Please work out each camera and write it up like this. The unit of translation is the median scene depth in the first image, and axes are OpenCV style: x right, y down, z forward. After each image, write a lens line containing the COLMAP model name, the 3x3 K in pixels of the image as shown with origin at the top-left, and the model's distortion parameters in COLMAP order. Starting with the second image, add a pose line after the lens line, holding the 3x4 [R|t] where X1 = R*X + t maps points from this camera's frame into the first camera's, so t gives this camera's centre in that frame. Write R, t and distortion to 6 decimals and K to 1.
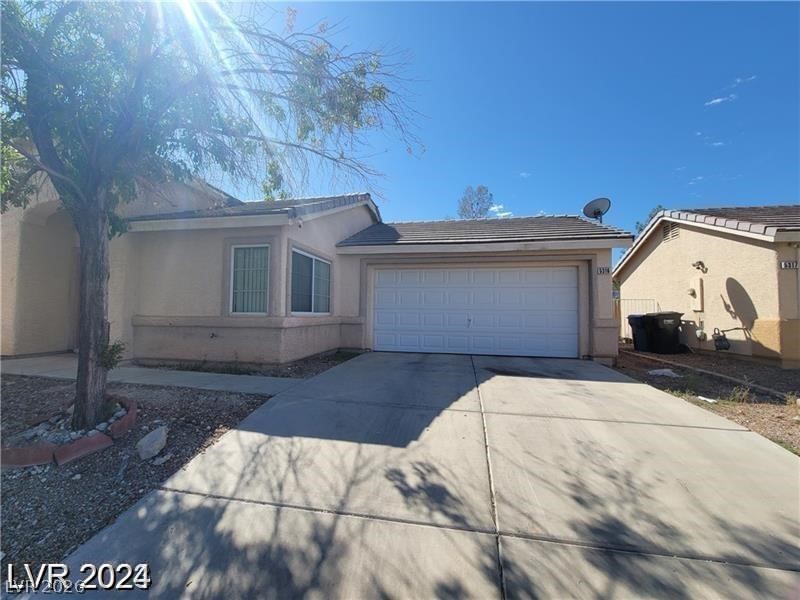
lens RADIAL K [[325.6, 0, 399.1], [0, 325.6, 300.3], [0, 0, 1]] dist [-0.003041, 0.001802]
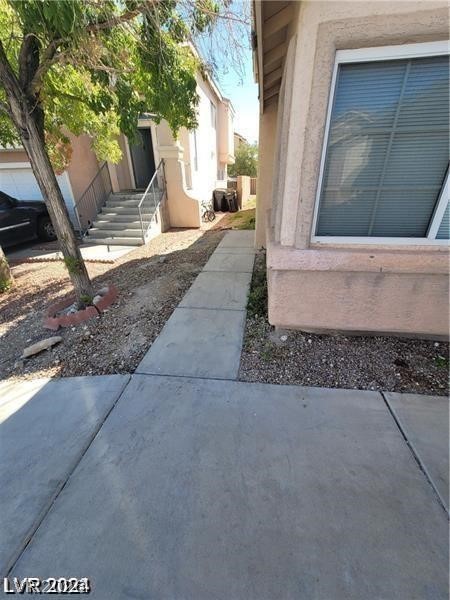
lens RADIAL K [[244.2, 0, 222.5], [0, 244.2, 300.3], [0, 0, 1]] dist [-0.003041, 0.001802]
pose [[0.035547, 0.438737, -0.897912, 0.030655], [0.062977, 0.895711, 0.440155, -0.074798], [0.997382, -0.072194, 0.004210, 1.368708]]
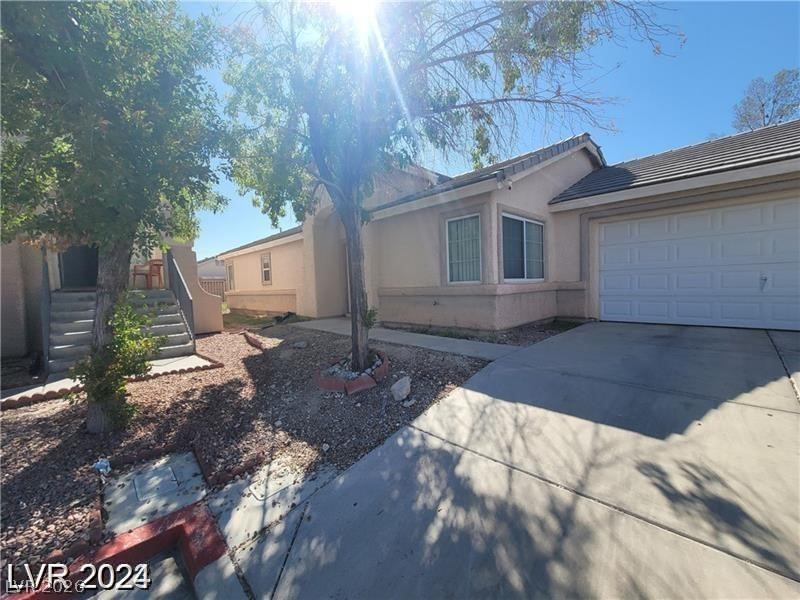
lens RADIAL K [[325.6, 0, 400.0], [0, 325.6, 302.0], [0, 0, 1]] dist [-0.003041, 0.001802]
pose [[0.819547, -0.008733, -0.572946, -0.040682], [0.065817, 0.994701, 0.078984, 0.010022], [0.569220, -0.102441, 0.815779, 0.017003]]
